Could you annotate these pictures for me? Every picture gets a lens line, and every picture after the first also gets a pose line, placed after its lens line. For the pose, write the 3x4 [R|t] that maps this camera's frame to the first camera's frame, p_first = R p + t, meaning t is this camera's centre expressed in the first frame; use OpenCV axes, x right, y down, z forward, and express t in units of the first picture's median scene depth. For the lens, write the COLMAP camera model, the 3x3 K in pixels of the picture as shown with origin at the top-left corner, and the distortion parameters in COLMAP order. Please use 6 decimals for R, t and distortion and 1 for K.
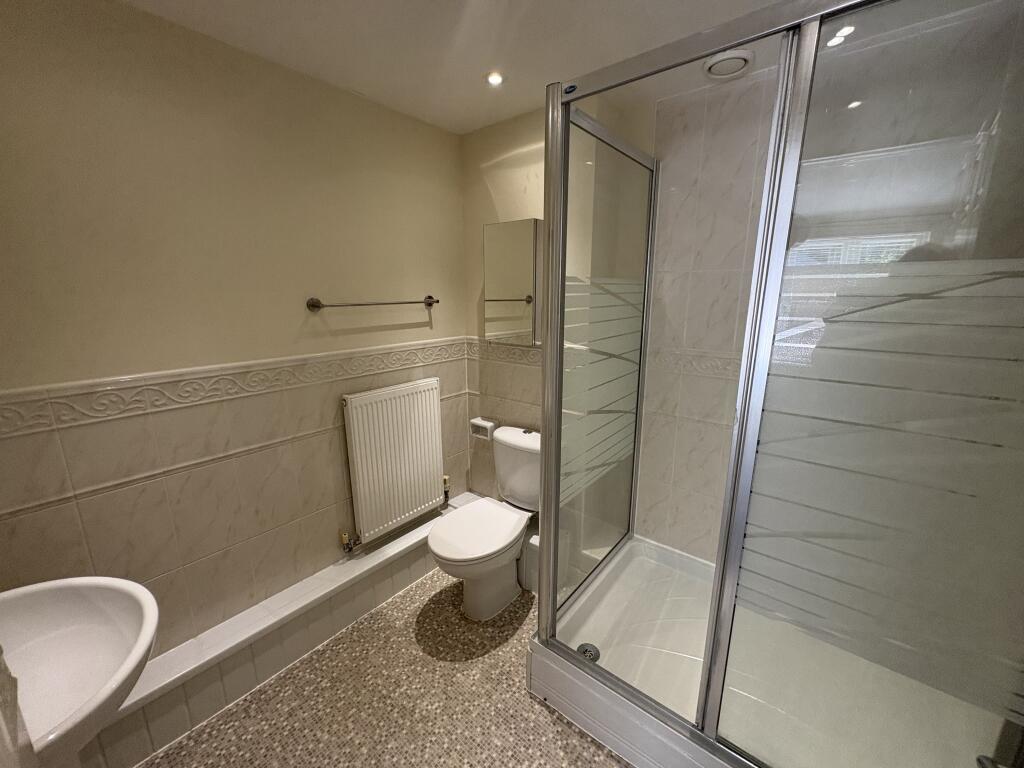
lens RADIAL K [[409.0, 0, 509.9], [0, 409.0, 383.5], [0, 0, 1]] dist [-0.002603, 0.000176]
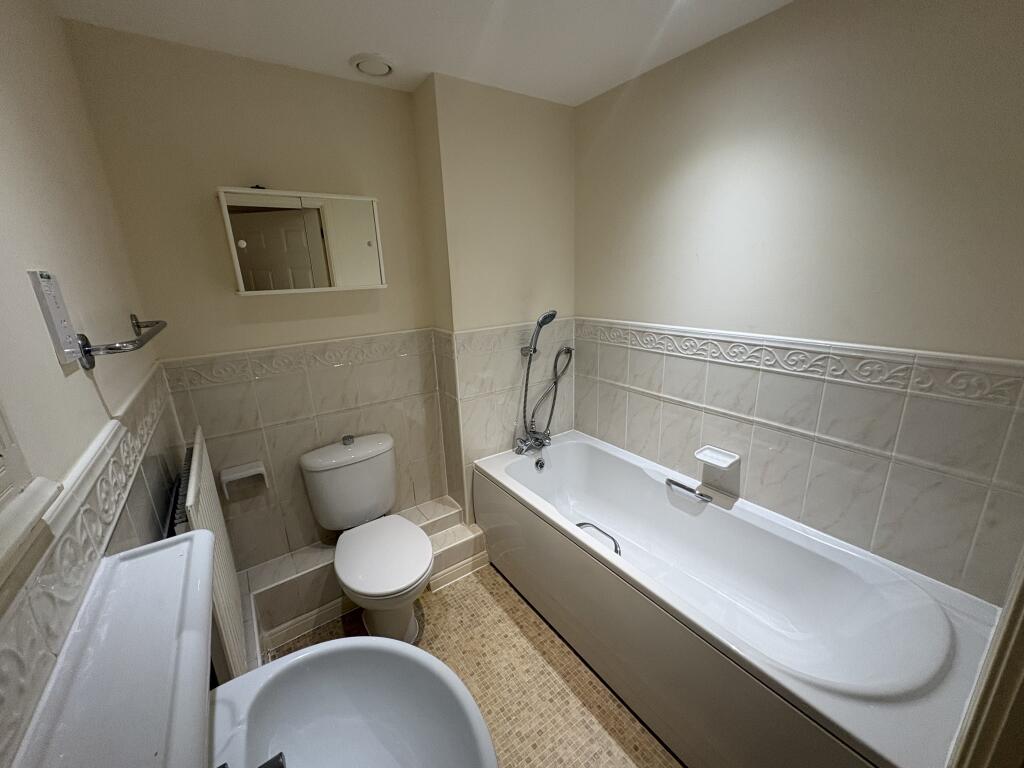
lens RADIAL K [[409.0, 0, 510.4], [0, 409.0, 388.5], [0, 0, 1]] dist [-0.002603, 0.000176]
pose [[-0.269119, 0.266474, -0.925509, 0.564093], [-0.190376, 0.927282, 0.322342, -0.156964], [0.944104, 0.262943, -0.198819, 0.725637]]
